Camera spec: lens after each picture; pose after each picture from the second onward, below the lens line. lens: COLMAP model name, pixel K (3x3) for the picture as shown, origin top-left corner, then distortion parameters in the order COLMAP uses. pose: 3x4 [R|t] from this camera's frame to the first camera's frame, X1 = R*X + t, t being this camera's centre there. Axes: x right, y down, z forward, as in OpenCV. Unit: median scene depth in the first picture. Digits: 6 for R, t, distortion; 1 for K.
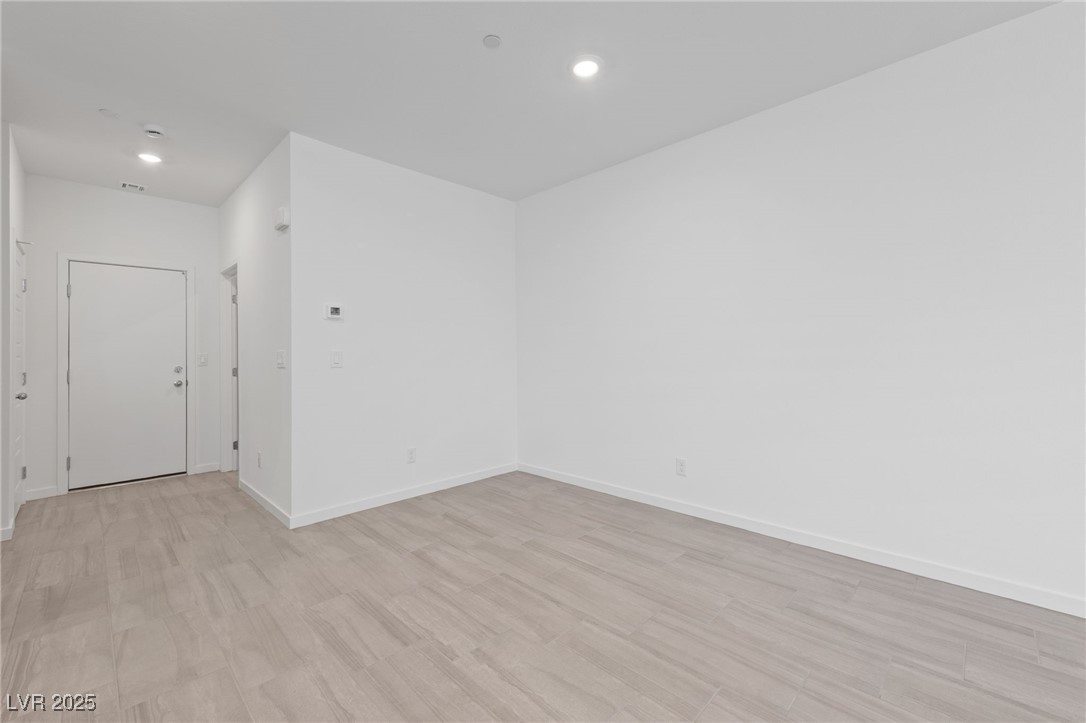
lens RADIAL K [[449.8, 0, 541.0], [0, 449.8, 347.9], [0, 0, 1]] dist [0.002264, -0.000082]
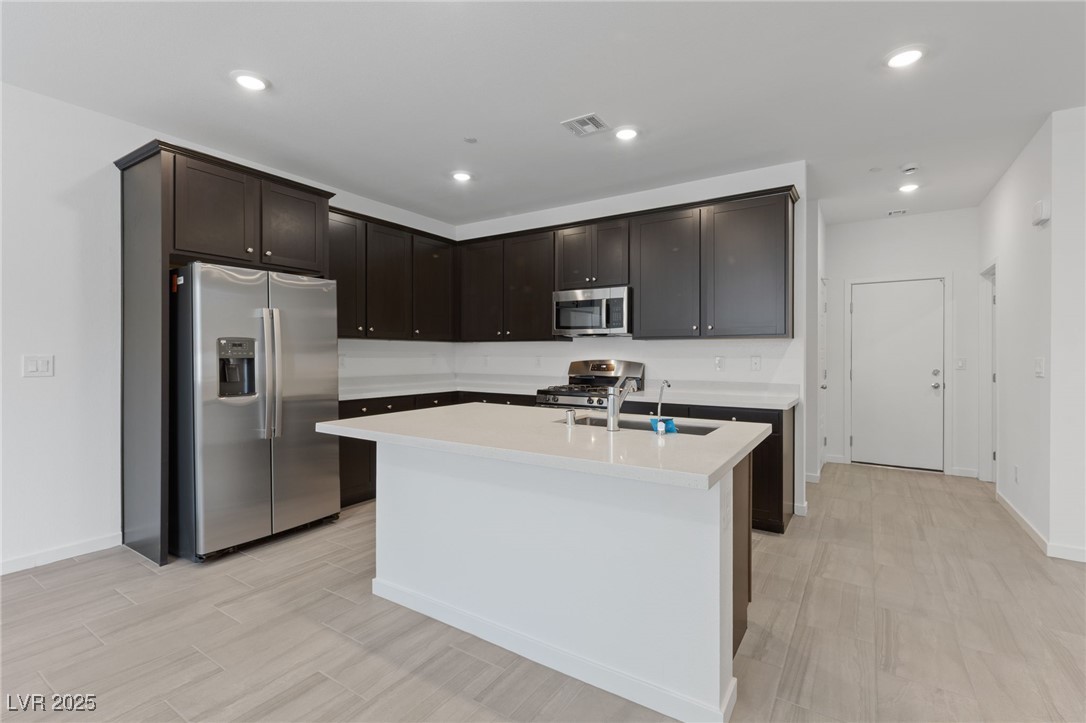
lens RADIAL K [[496.3, 0, 540.4], [0, 496.3, 354.2], [0, 0, 1]] dist [0.003060, -0.000041]
pose [[0.194381, 0.011713, -0.980856, 0.212396], [0.006637, 0.999890, 0.013255, -0.021968], [0.980904, -0.009087, 0.194282, -0.182629]]
